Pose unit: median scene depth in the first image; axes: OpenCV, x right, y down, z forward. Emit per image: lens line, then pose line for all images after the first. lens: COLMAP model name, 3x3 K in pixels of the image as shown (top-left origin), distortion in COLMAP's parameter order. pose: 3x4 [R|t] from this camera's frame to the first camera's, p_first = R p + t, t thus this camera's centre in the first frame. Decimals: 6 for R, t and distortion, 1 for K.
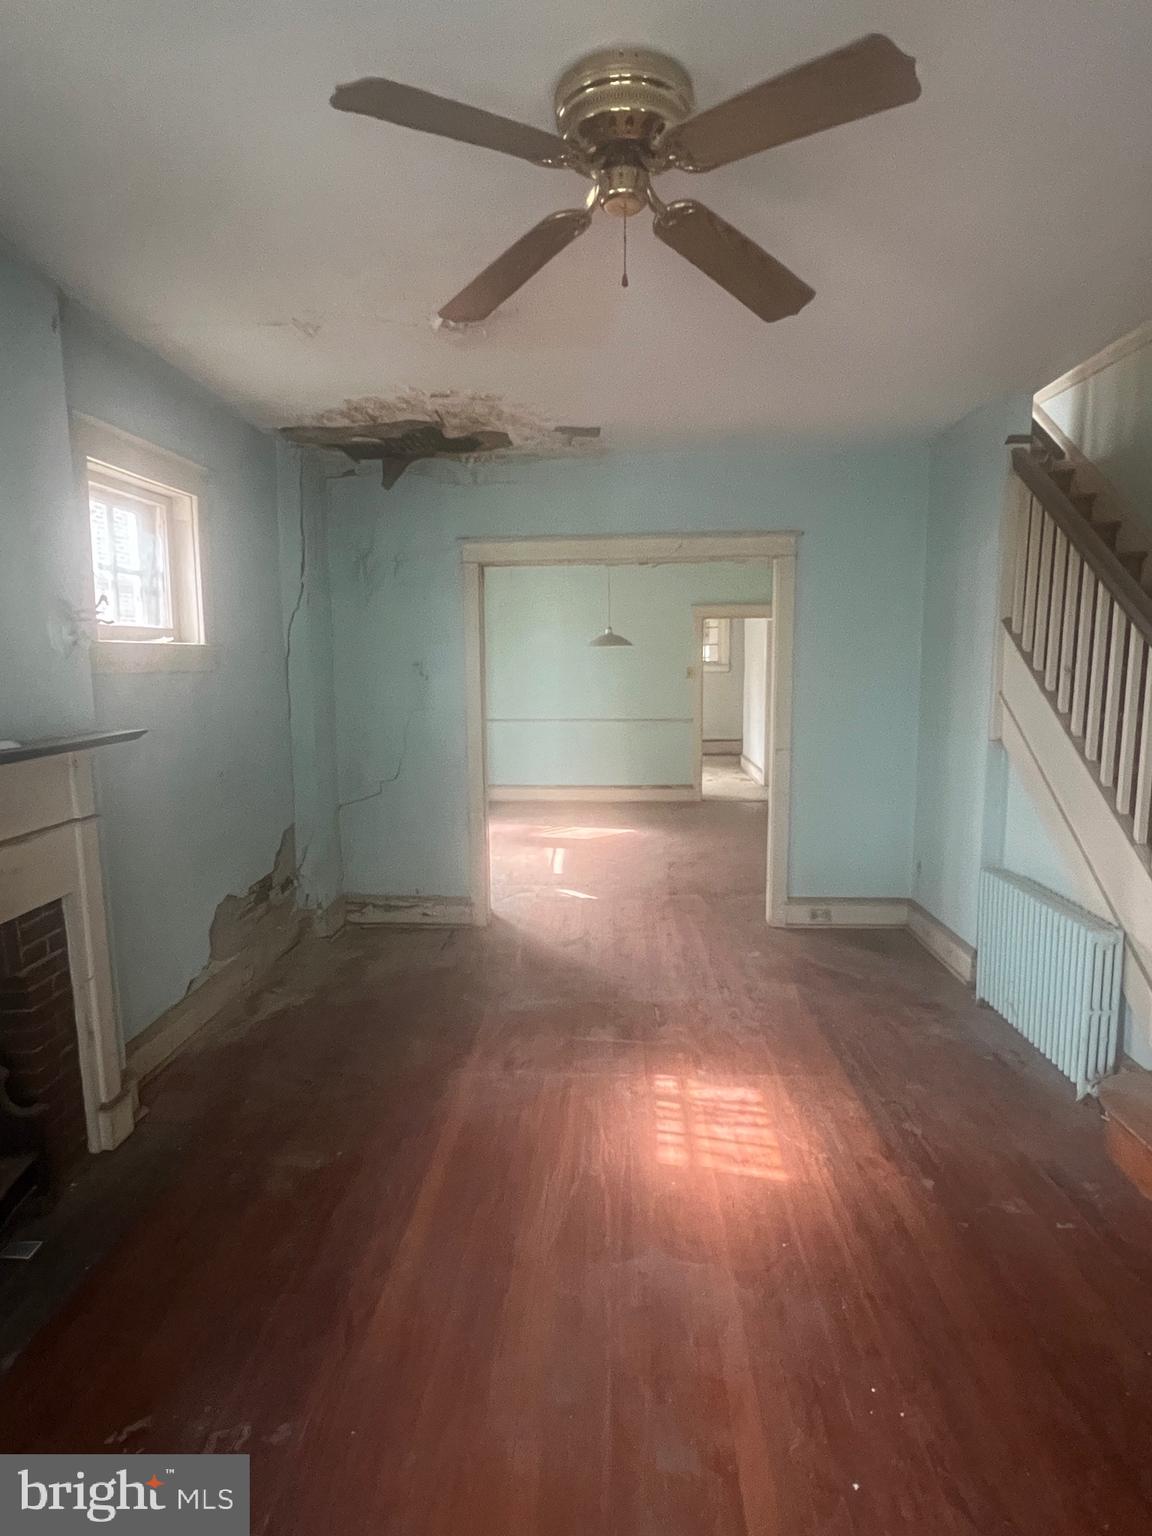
lens RADIAL K [[832.6, 0, 579.5], [0, 832.6, 761.8], [0, 0, 1]] dist [-0.000827, 0.001023]
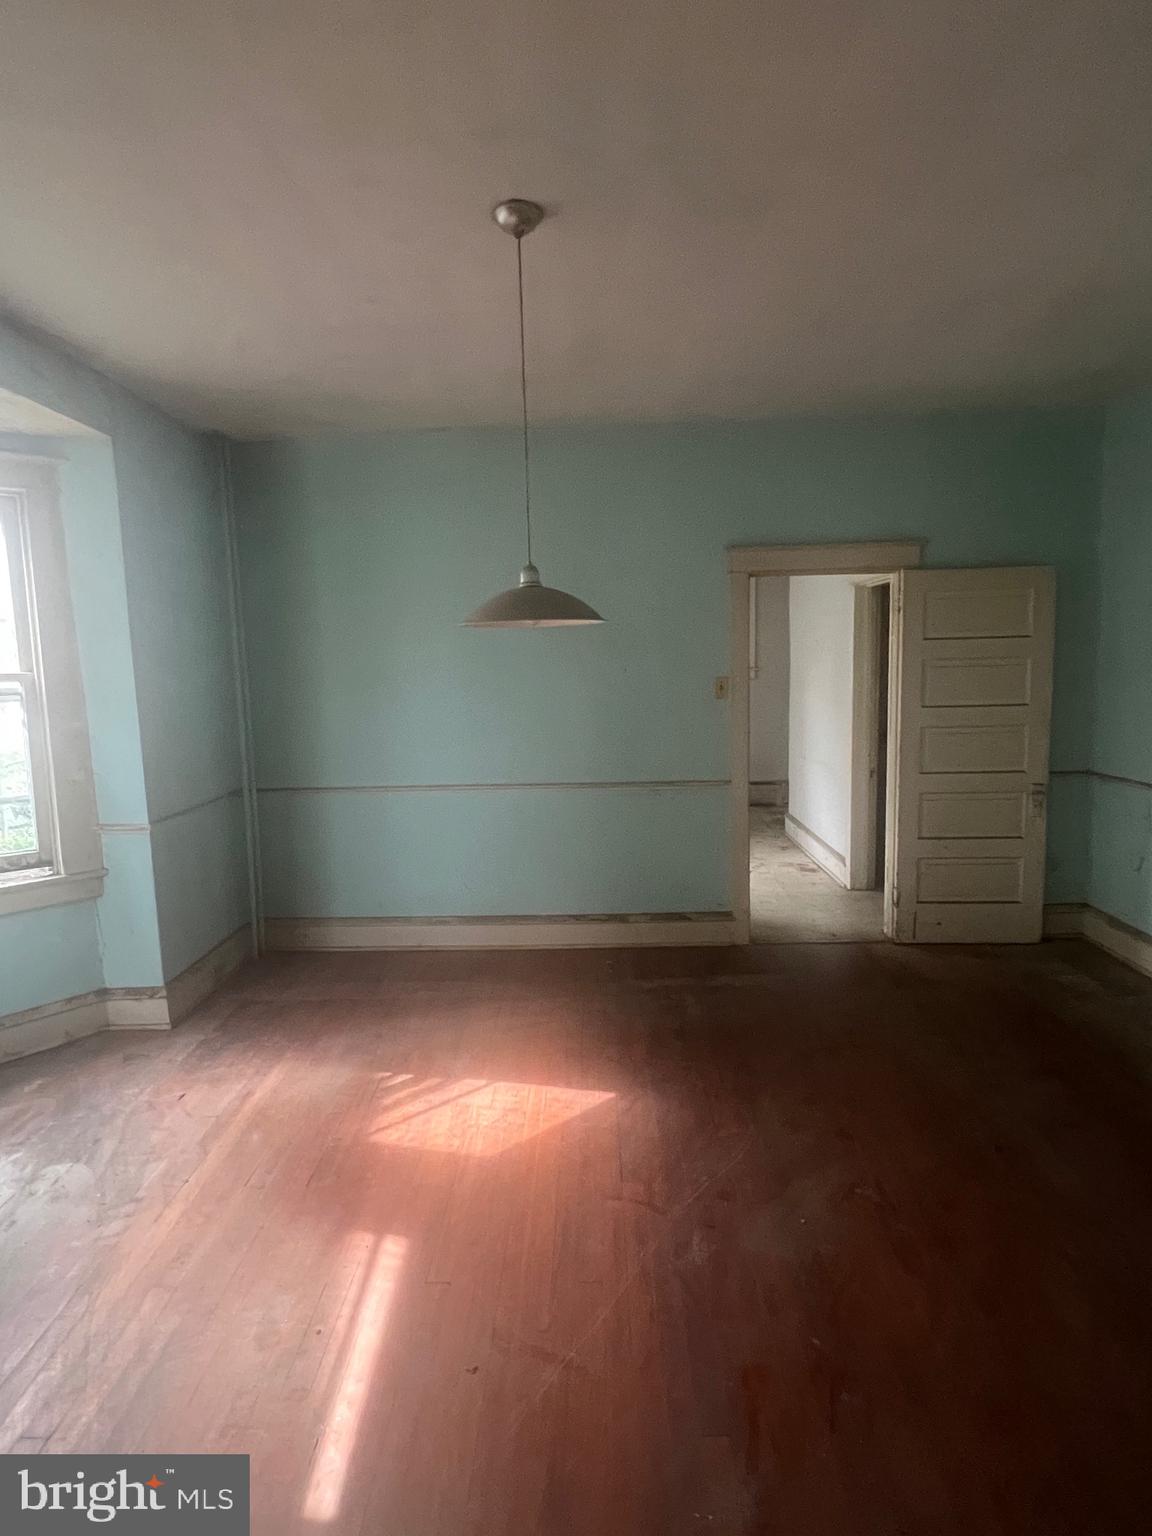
lens RADIAL K [[832.6, 0, 567.8], [0, 832.6, 764.0], [0, 0, 1]] dist [-0.000827, 0.001023]
pose [[0.999046, -0.028788, 0.032840, 0.059966], [0.028367, 0.999510, 0.013216, -0.135930], [-0.033204, -0.012272, 0.999373, 1.048012]]
